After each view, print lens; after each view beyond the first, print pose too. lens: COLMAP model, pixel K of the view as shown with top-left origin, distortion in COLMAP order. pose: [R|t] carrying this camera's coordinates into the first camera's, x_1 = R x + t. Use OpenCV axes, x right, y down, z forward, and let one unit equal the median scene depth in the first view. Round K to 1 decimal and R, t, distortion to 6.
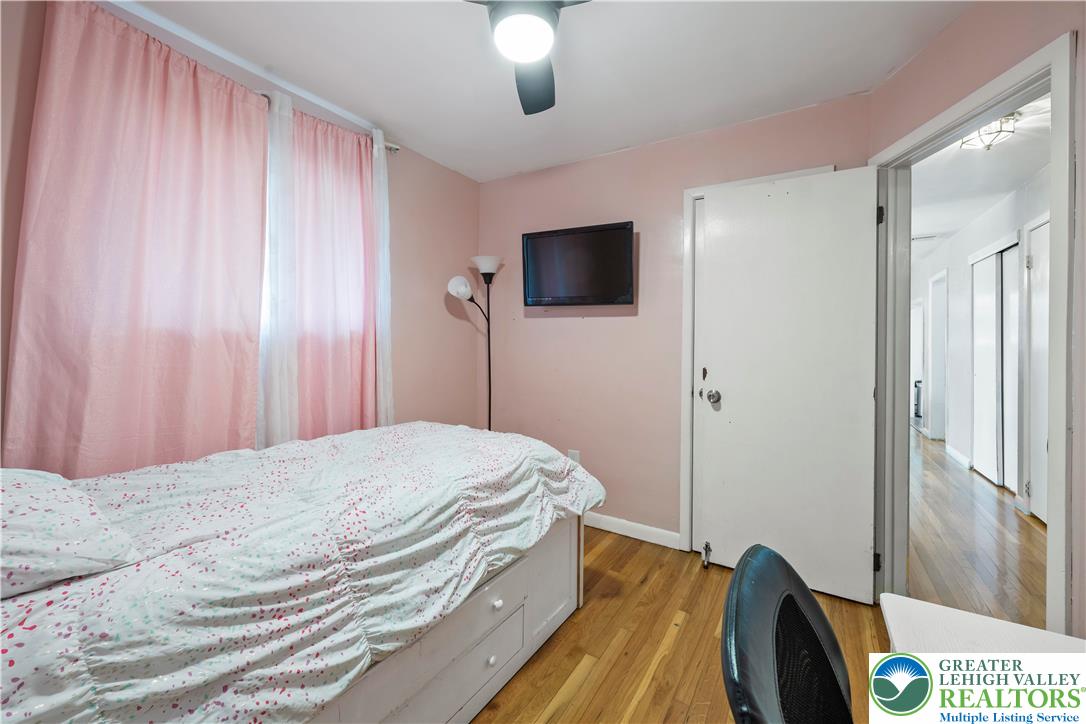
lens RADIAL K [[431.6, 0, 541.3], [0, 431.6, 339.2], [0, 0, 1]] dist [-0.002386, 0.000114]
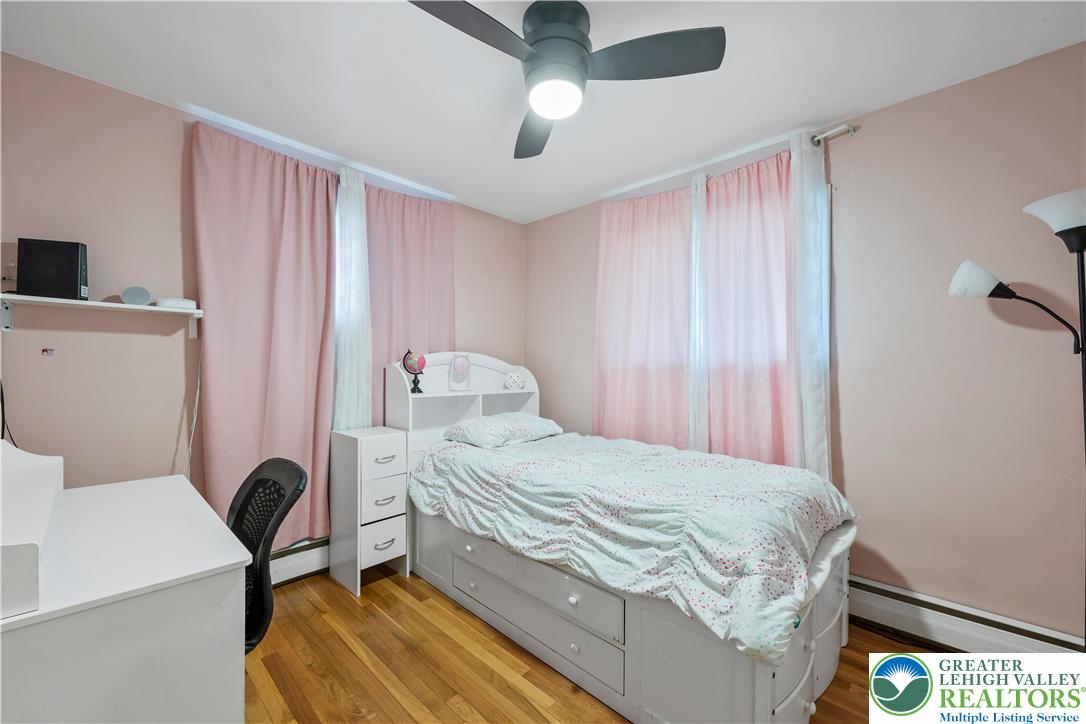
lens RADIAL K [[431.6, 0, 542.6], [0, 431.6, 368.1], [0, 0, 1]] dist [-0.002386, 0.000114]
pose [[-0.210633, -0.015116, -0.977448, 1.153430], [0.002149, 0.999871, -0.015926, 0.024021], [0.977563, -0.005456, -0.210574, 1.300664]]
